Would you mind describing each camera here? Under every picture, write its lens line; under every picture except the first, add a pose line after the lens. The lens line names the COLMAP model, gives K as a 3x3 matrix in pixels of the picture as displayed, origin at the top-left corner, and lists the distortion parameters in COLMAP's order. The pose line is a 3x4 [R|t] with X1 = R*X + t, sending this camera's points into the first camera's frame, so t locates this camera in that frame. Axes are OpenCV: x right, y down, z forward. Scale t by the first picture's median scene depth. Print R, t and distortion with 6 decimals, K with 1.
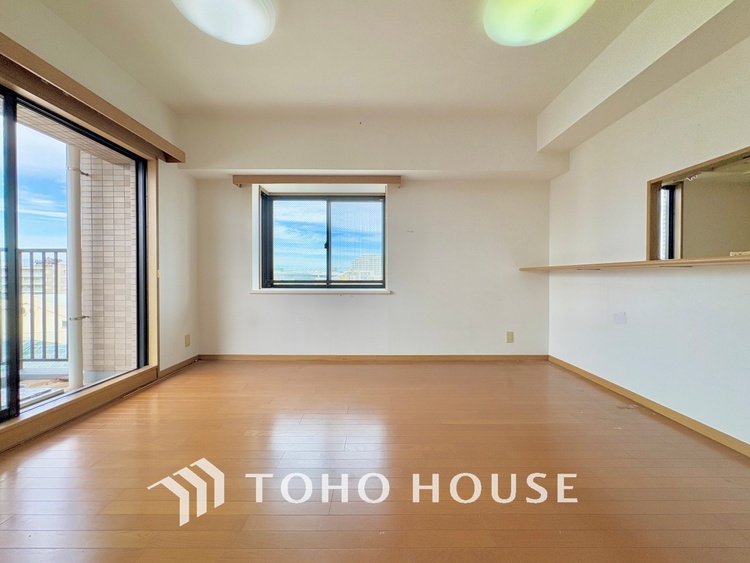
lens RADIAL K [[299.3, 0, 375.0], [0, 299.3, 281.5], [0, 0, 1]] dist [0.000274, 0.000219]
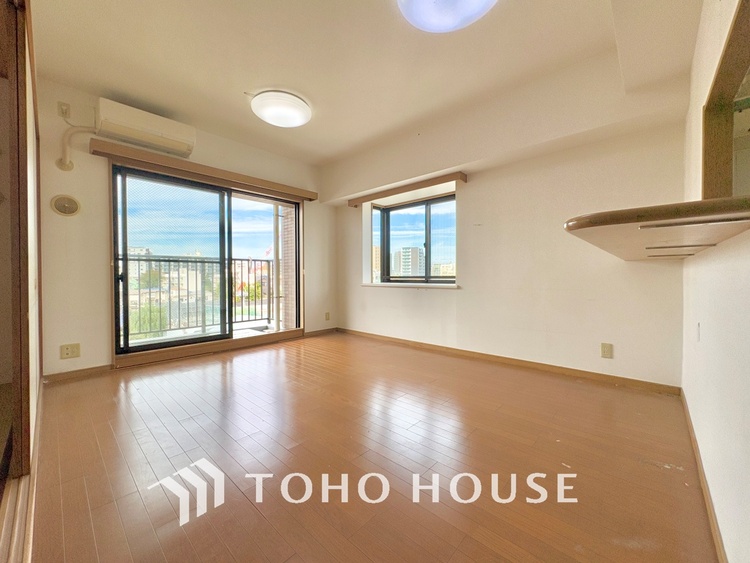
lens RADIAL K [[299.3, 0, 375.0], [0, 299.3, 281.5], [0, 0, 1]] dist [0.000274, 0.000219]
pose [[0.733106, 0.008643, -0.680060, 0.535276], [-0.002769, 0.999949, 0.009724, 0.007430], [0.680109, -0.005245, 0.733092, 0.060971]]
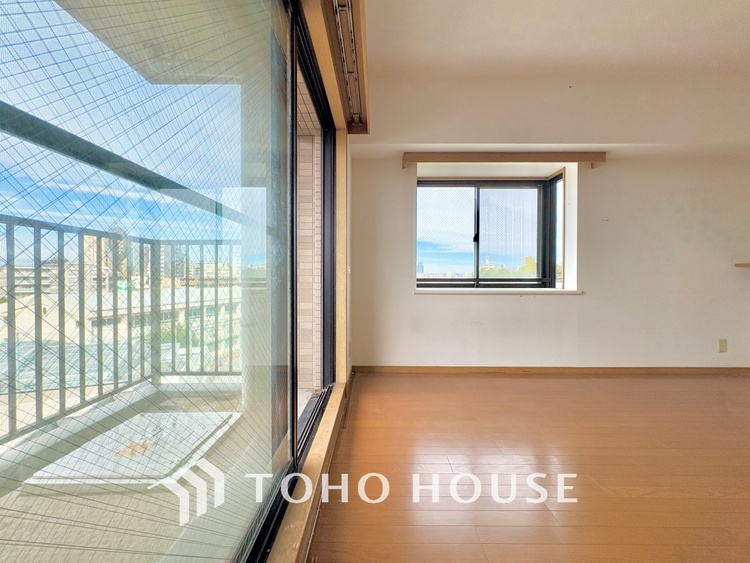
lens RADIAL K [[293.5, 0, 375.0], [0, 293.5, 281.5], [0, 0, 1]] dist [0.001493, 0.000084]
pose [[0.999928, -0.001572, -0.011904, -0.515198], [0.001649, 0.999978, 0.006463, -0.000776], [0.011894, -0.006482, 0.999908, 0.167152]]
